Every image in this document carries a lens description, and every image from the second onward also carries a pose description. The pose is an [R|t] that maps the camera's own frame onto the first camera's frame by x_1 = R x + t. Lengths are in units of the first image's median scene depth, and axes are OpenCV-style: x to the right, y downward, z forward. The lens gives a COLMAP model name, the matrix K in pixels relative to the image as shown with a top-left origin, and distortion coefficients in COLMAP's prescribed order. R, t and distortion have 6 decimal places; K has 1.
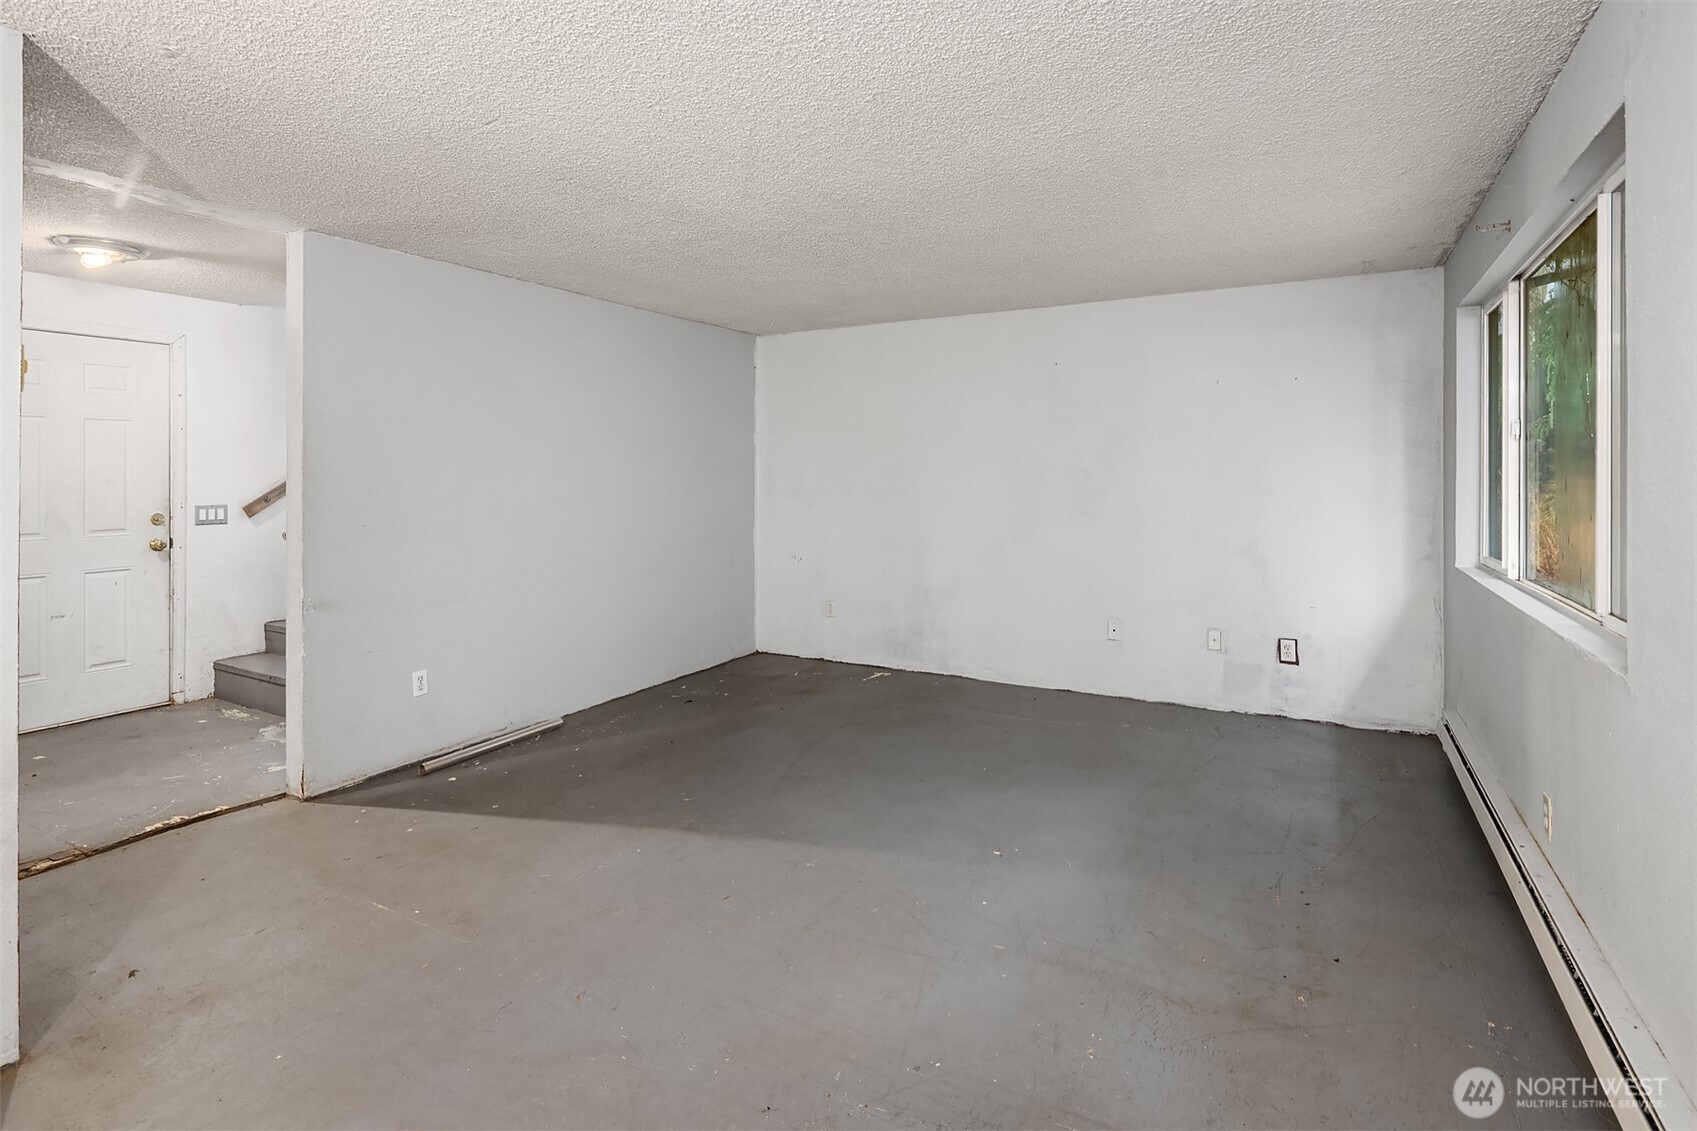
lens RADIAL K [[832.3, 0, 841.5], [0, 832.3, 564.8], [0, 0, 1]] dist [0.008732, -0.005415]
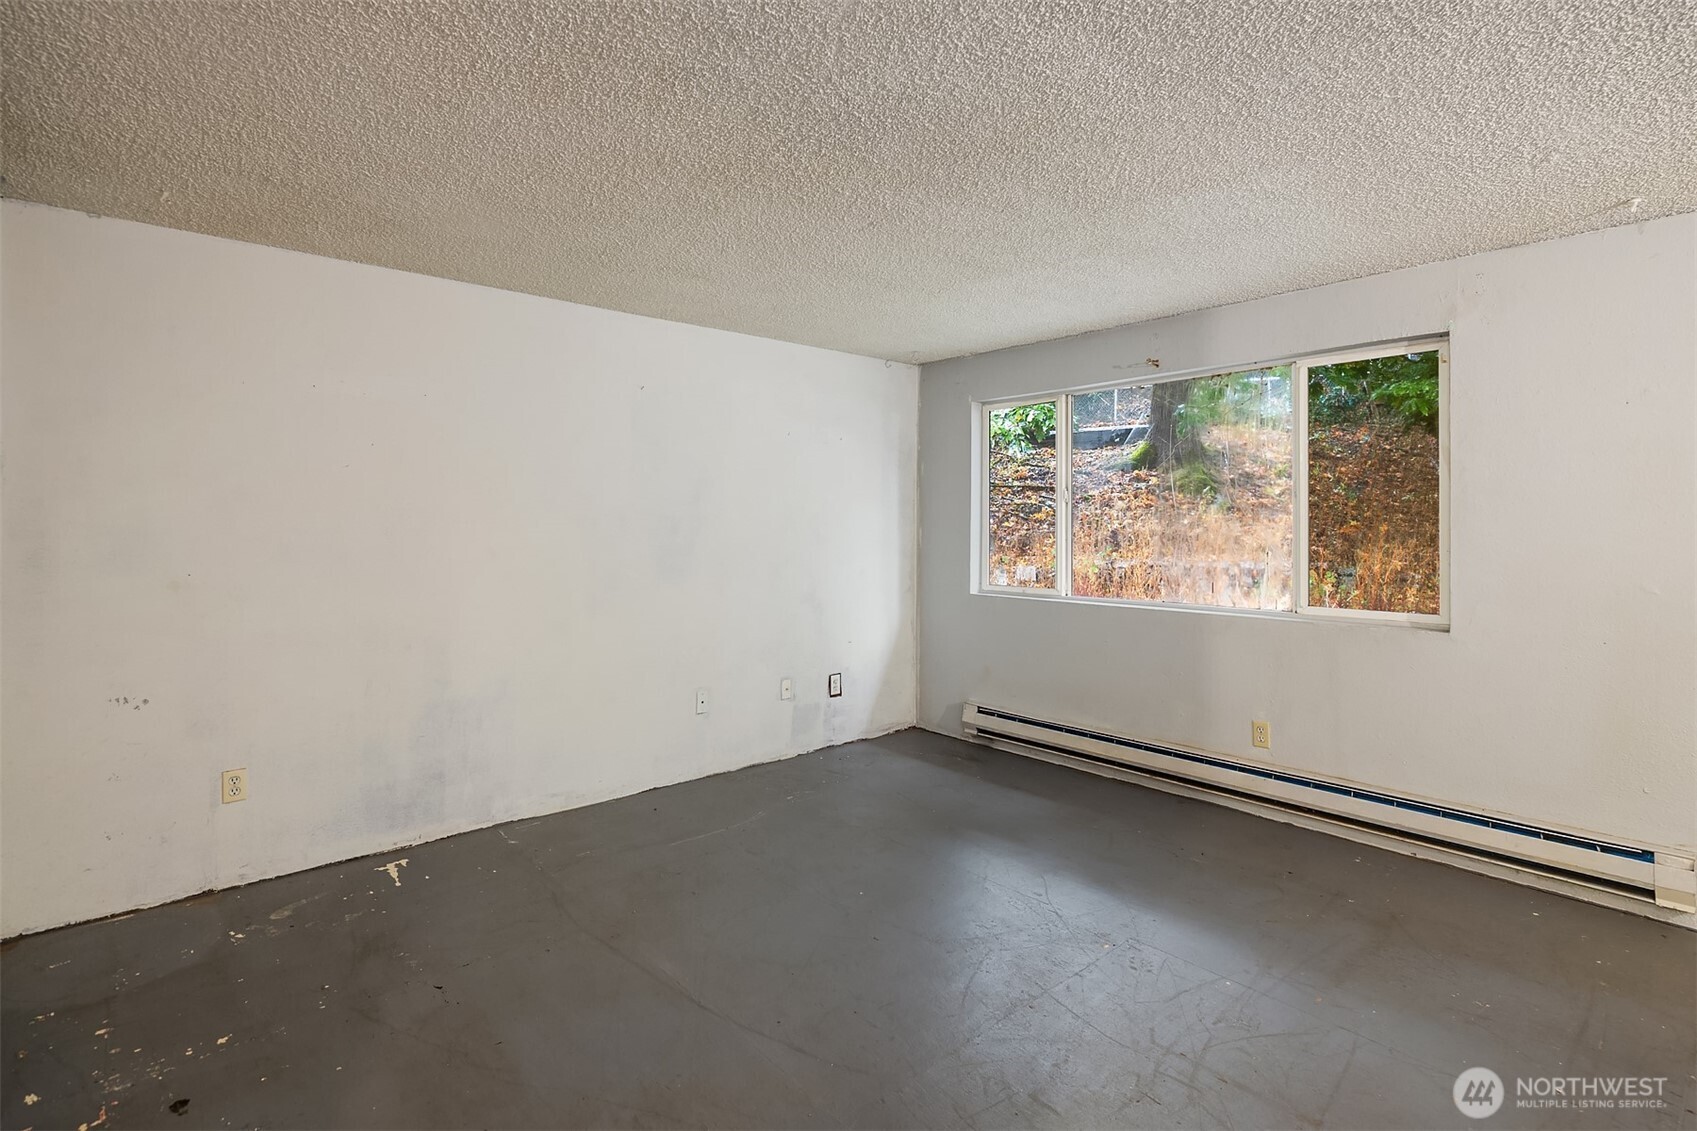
lens RADIAL K [[832.3, 0, 846.6], [0, 832.3, 557.5], [0, 0, 1]] dist [0.008732, -0.005415]
pose [[0.319570, -0.040132, 0.946712, -0.484813], [0.095807, 0.995351, 0.009853, -0.072020], [-0.942707, 0.087553, 0.321930, 0.610385]]
